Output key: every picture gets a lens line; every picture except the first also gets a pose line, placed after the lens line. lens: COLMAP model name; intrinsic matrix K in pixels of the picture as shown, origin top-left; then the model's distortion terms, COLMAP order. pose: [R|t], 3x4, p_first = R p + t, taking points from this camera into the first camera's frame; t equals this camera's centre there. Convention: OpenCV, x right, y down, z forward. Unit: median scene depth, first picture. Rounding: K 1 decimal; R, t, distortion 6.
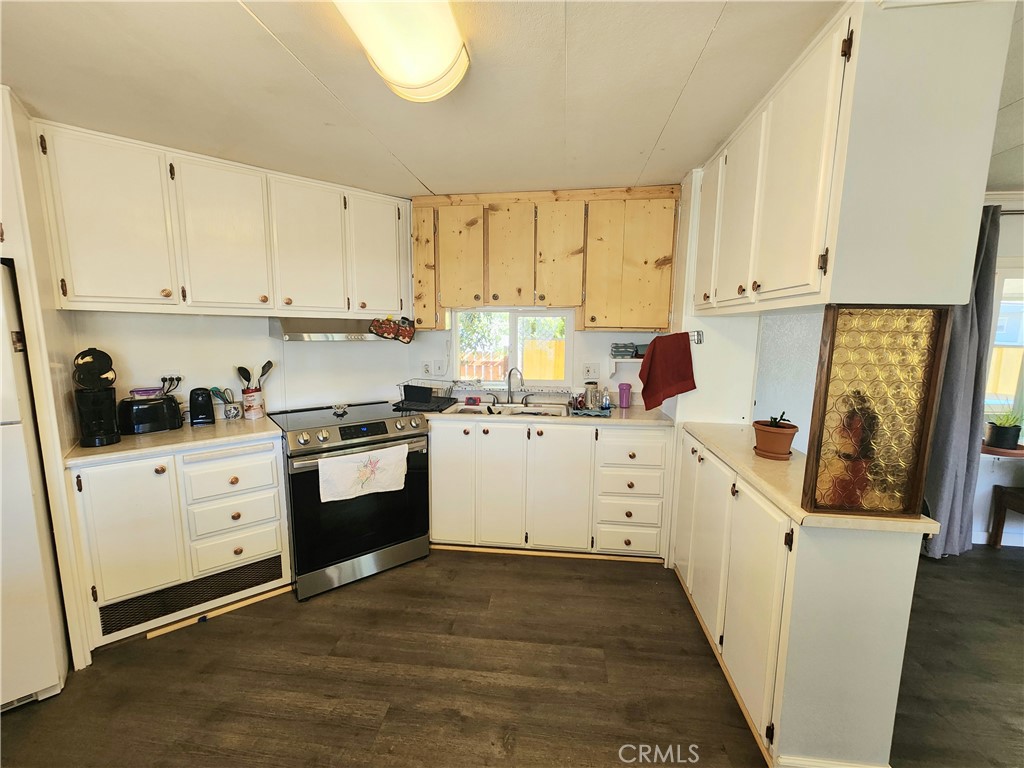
lens RADIAL K [[412.9, 0, 512.0], [0, 412.9, 384.0], [0, 0, 1]] dist [0.000866, 0.000519]
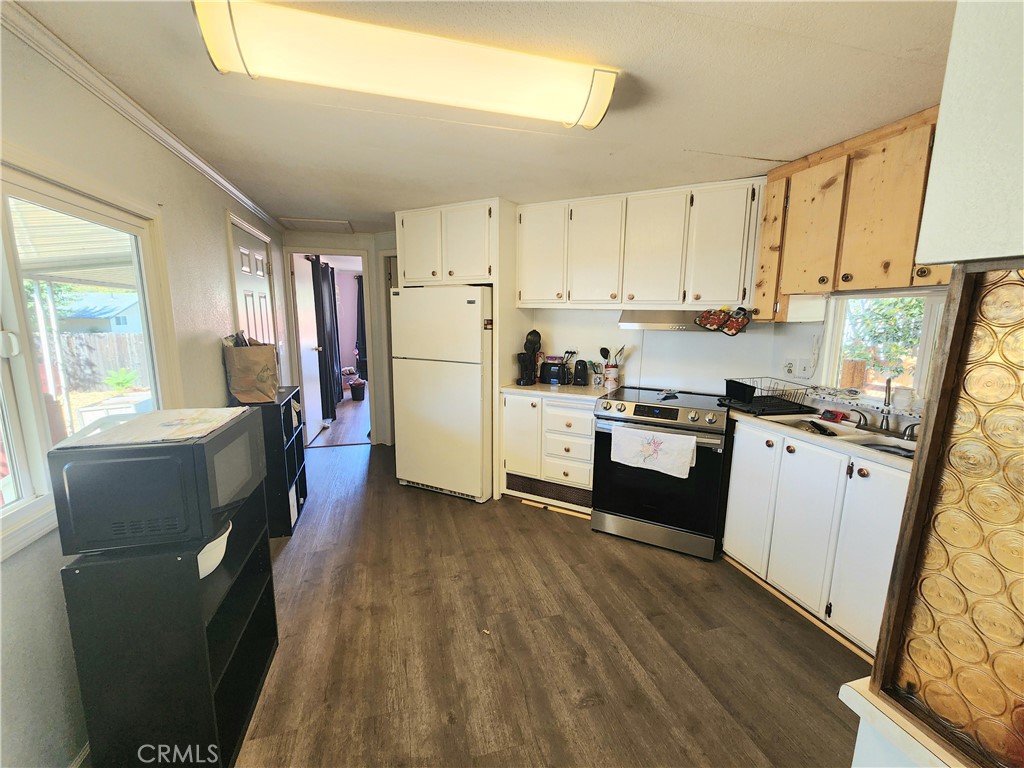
lens RADIAL K [[412.9, 0, 512.0], [0, 412.9, 384.0], [0, 0, 1]] dist [0.000866, 0.000519]
pose [[0.406332, 0.146454, -0.901912, 0.458259], [-0.128982, 0.986381, 0.102061, -0.023885], [0.904576, 0.074859, 0.419688, 0.181908]]
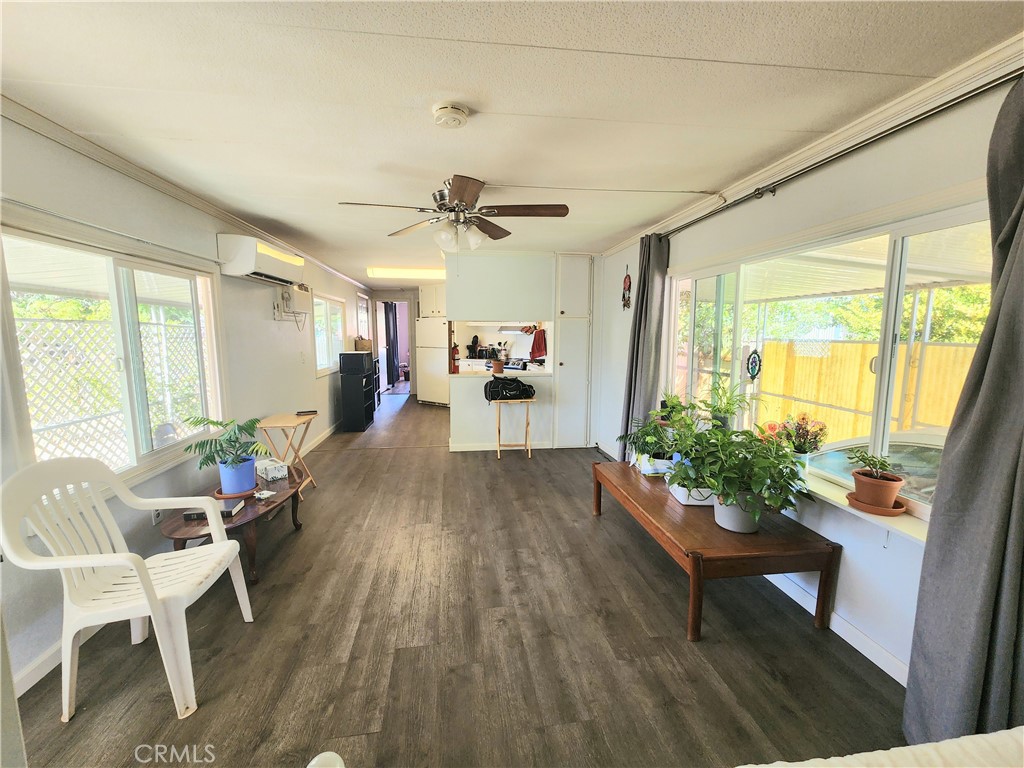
lens RADIAL K [[412.9, 0, 512.0], [0, 412.9, 384.0], [0, 0, 1]] dist [0.000866, 0.000519]
pose [[0.276909, 0.116592, -0.953797, 2.541604], [-0.130354, 0.987993, 0.082927, 0.003205], [0.952013, 0.101368, 0.288782, 0.201391]]
